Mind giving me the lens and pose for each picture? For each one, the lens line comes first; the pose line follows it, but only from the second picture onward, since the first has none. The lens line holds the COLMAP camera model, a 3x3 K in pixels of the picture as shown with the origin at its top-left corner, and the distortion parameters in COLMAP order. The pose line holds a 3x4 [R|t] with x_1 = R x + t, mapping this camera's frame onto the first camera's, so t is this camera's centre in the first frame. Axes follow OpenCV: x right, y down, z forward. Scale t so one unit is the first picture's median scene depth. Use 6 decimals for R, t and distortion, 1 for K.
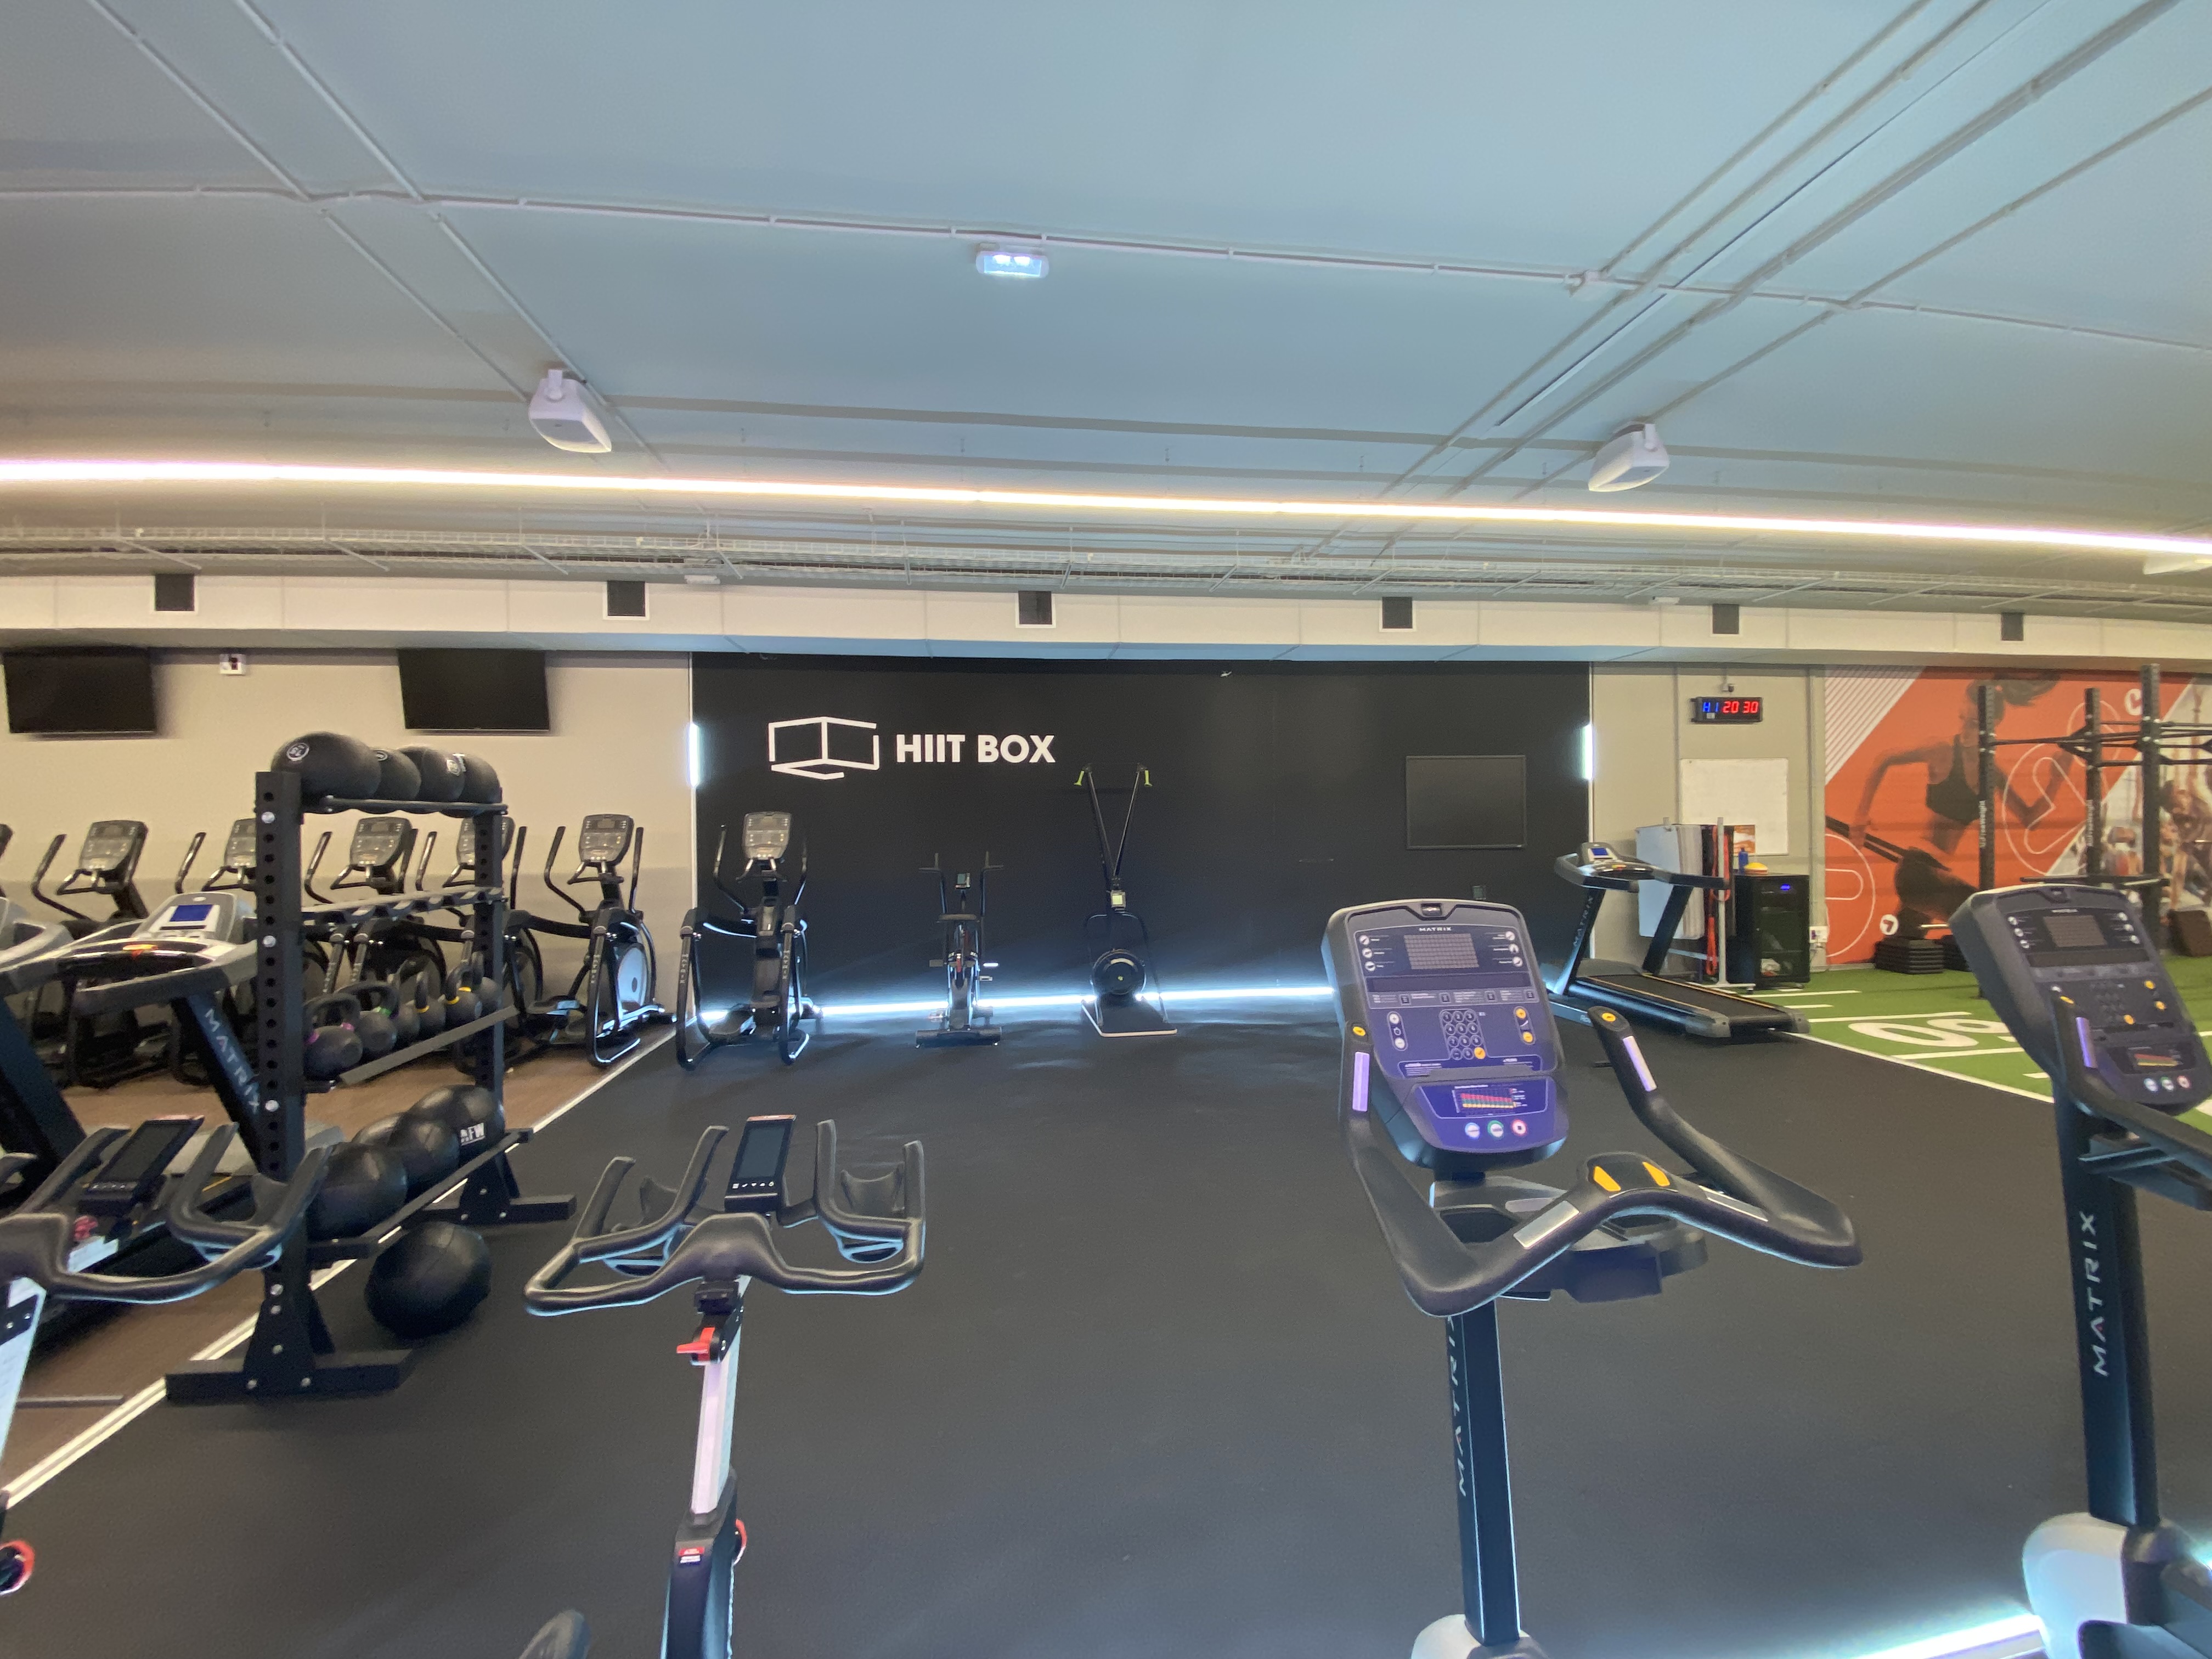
lens RADIAL K [[899.0, 0, 1106.0], [0, 899.0, 829.5], [0, 0, 1]] dist [0.041682, -0.029139]
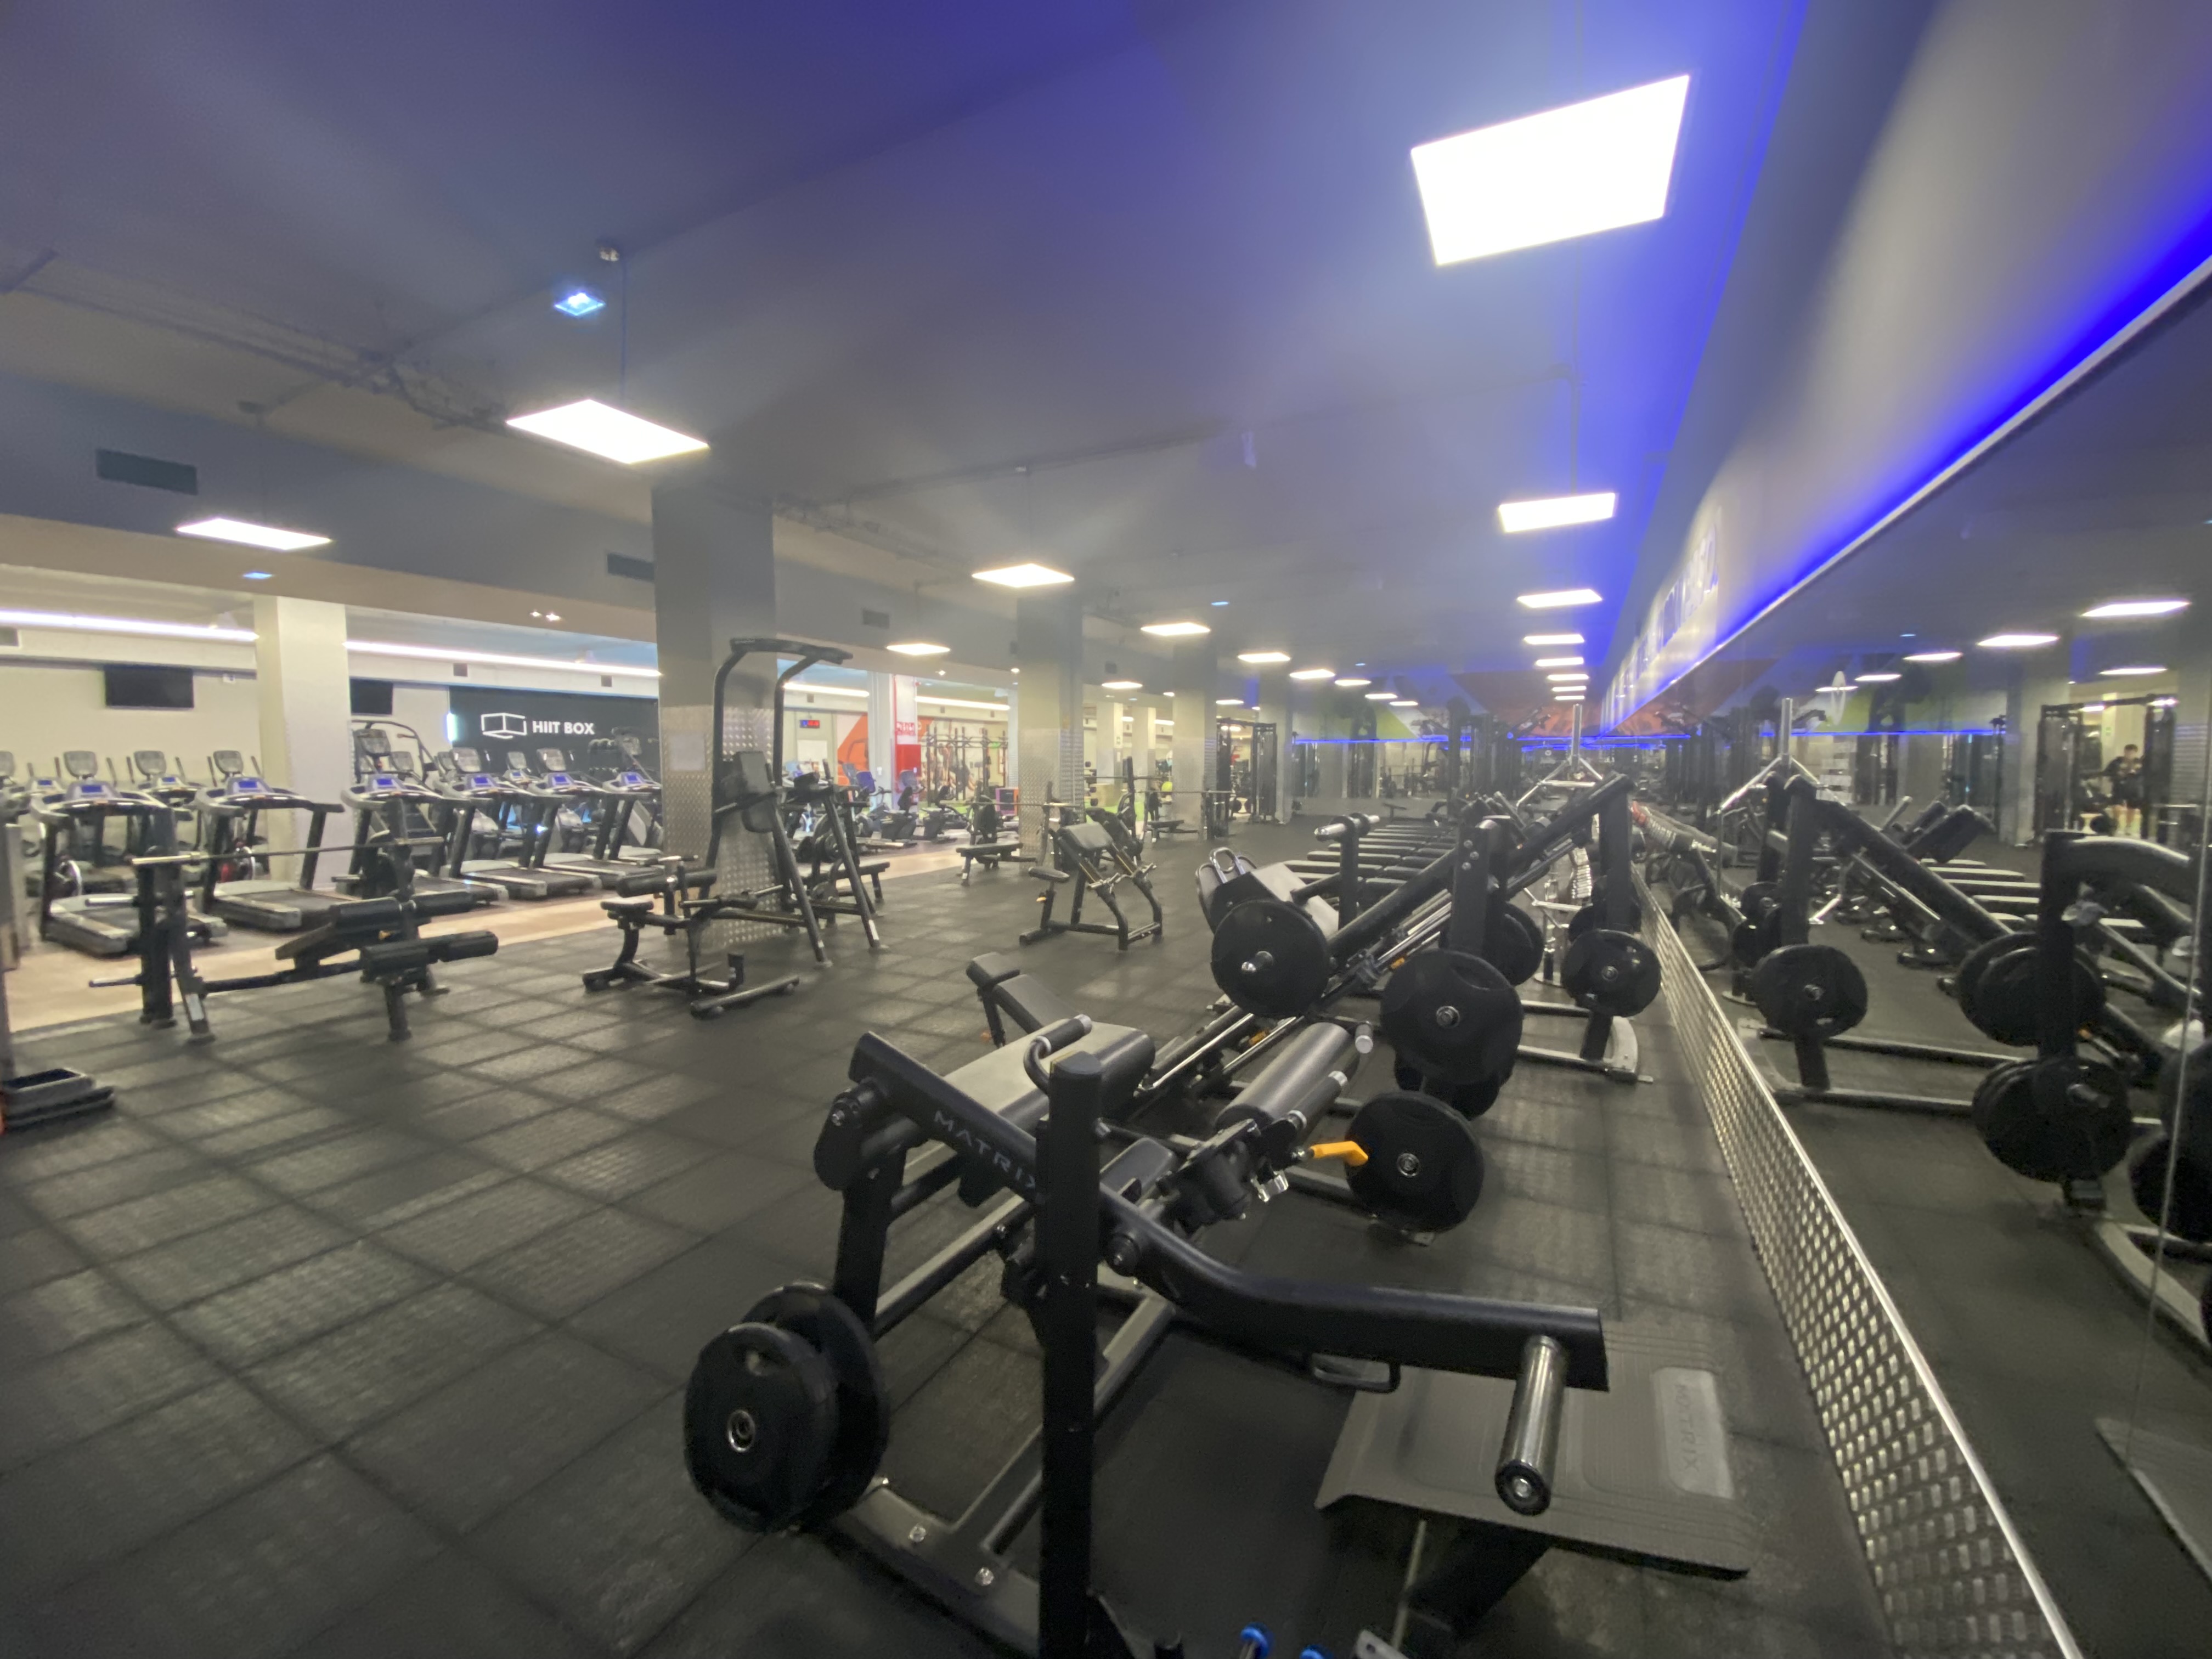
lens RADIAL K [[899.0, 0, 1106.0], [0, 899.0, 829.5], [0, 0, 1]] dist [0.041682, -0.029139]
pose [[0.590095, -0.049126, 0.805838, -1.220824], [-0.001325, 0.998087, 0.061817, 0.034509], [-0.807333, -0.037546, 0.588901, -1.638298]]
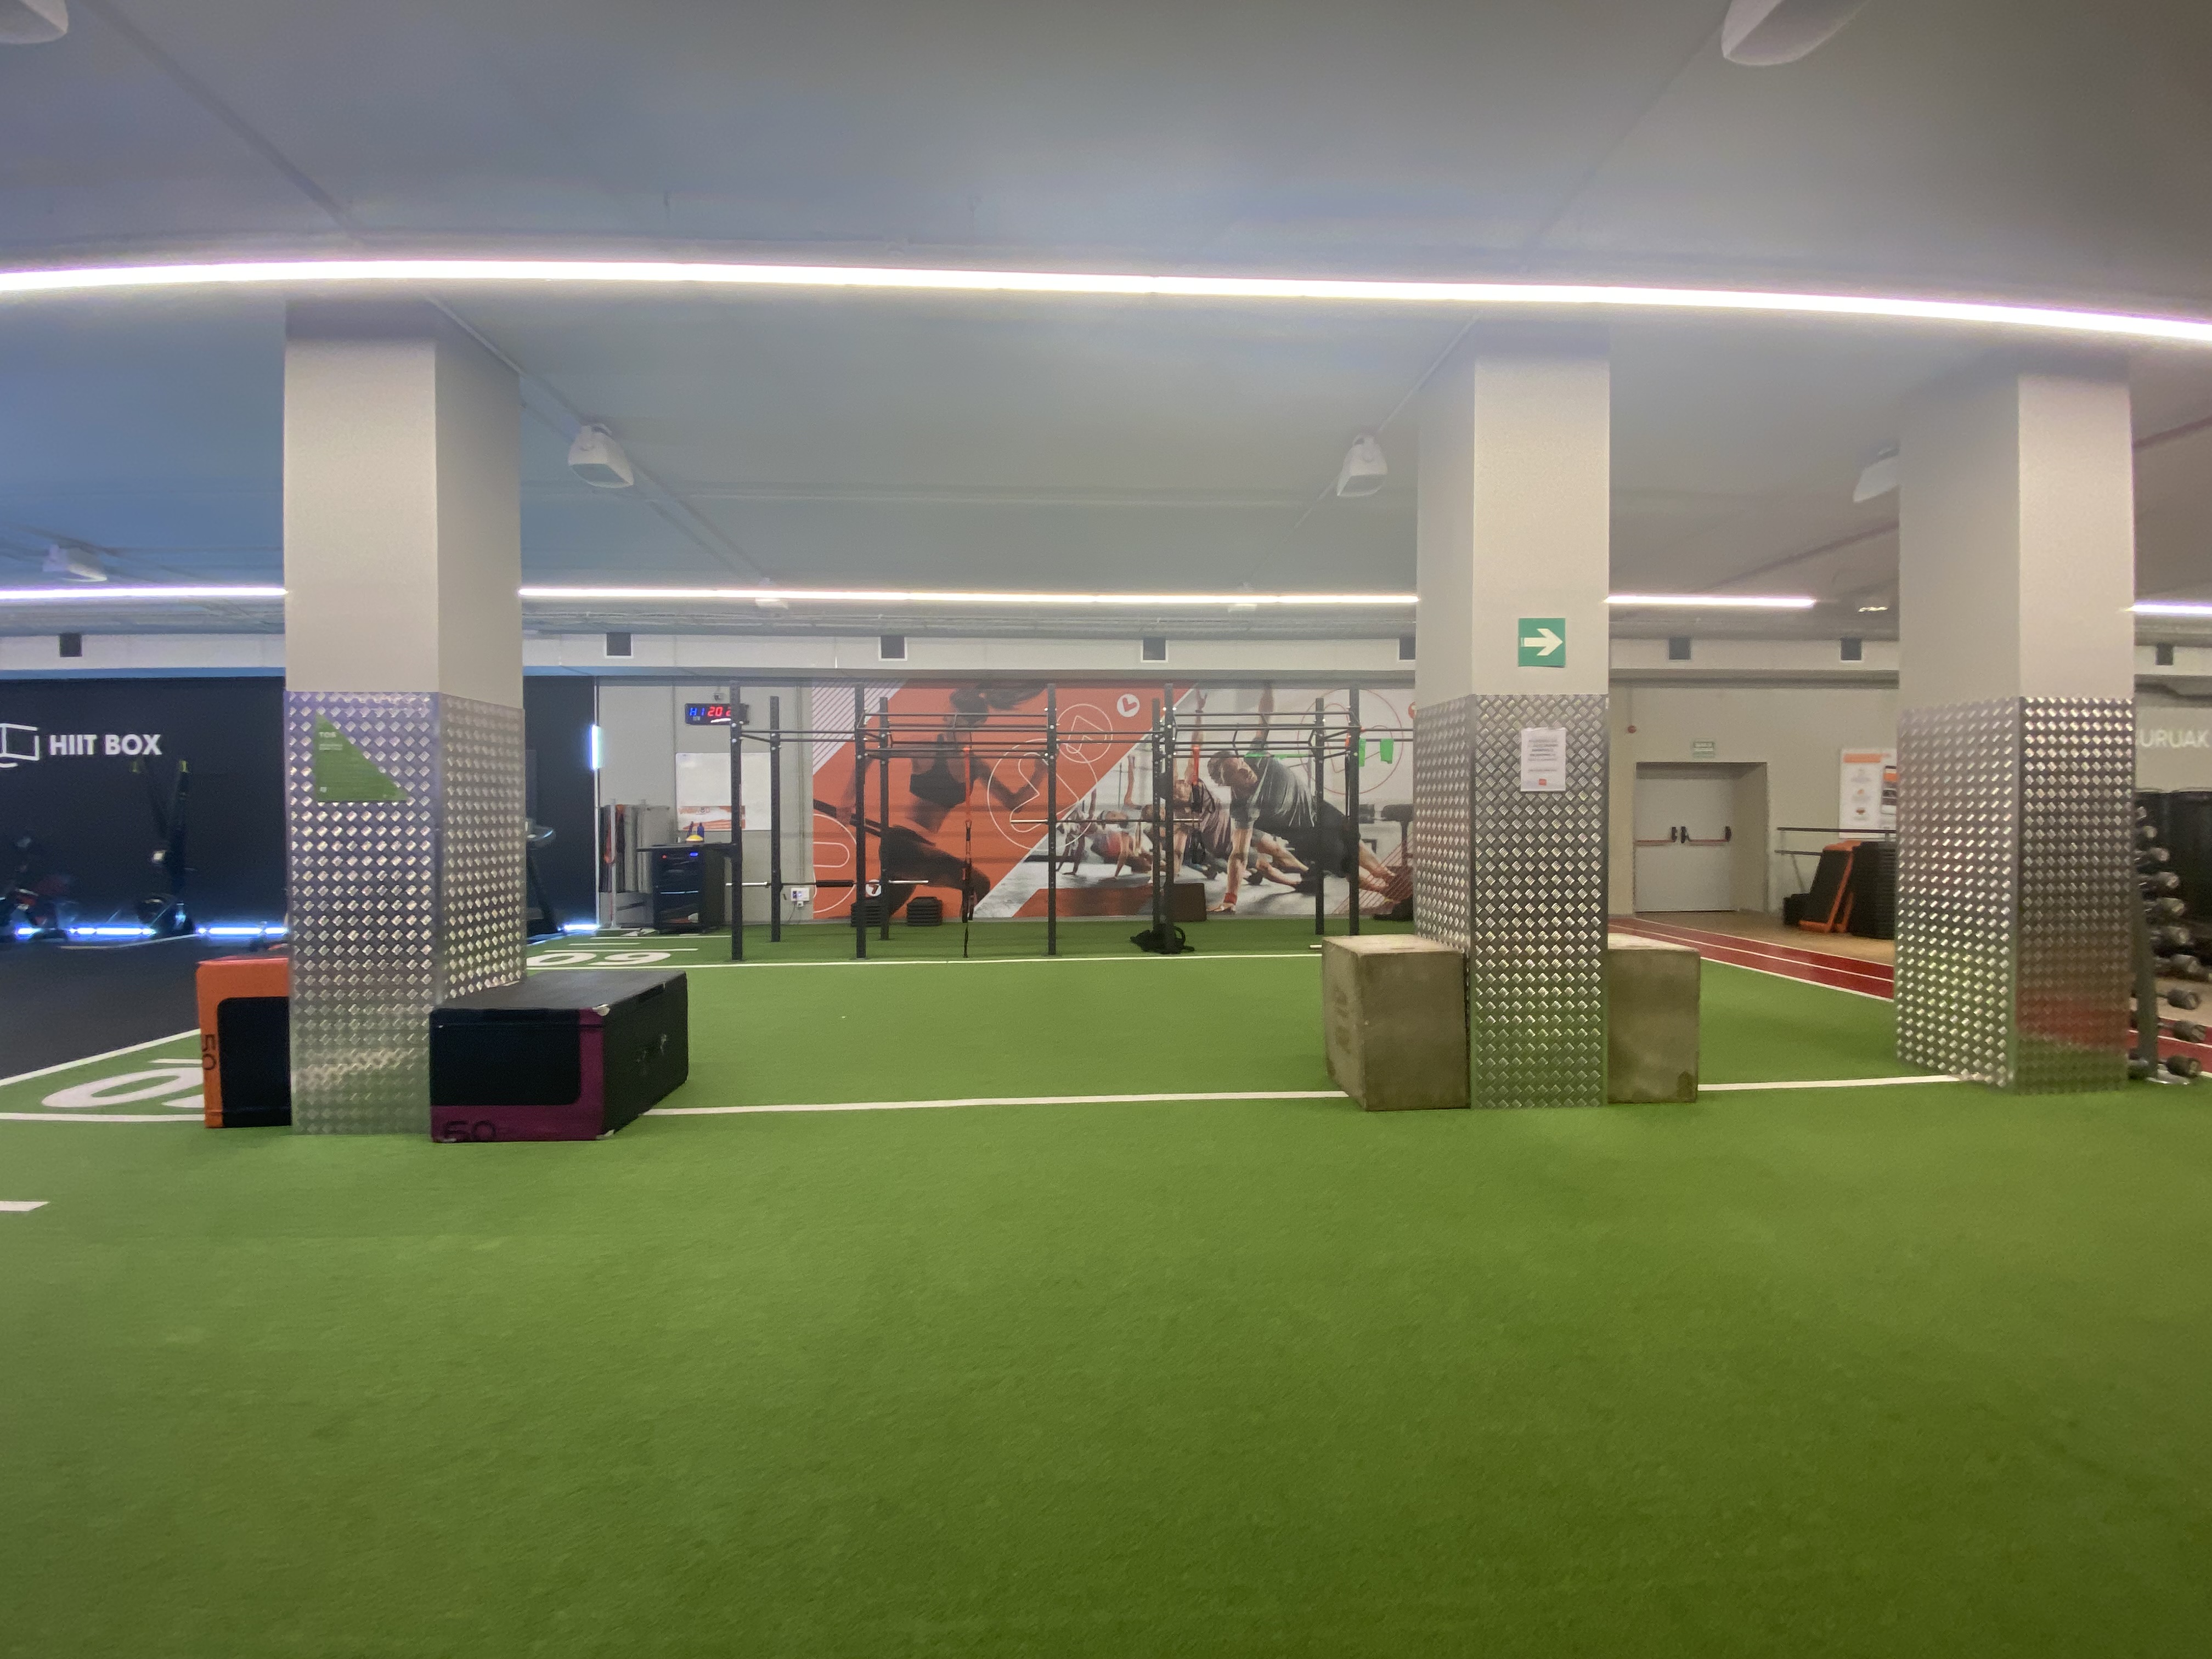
lens RADIAL K [[899.0, 0, 1106.0], [0, 899.0, 829.5], [0, 0, 1]] dist [0.041682, -0.029139]
pose [[0.994558, 0.005820, -0.104017, 1.376778], [-0.007675, 0.999818, -0.017439, 0.046820], [0.103897, 0.018143, 0.994423, -0.190136]]
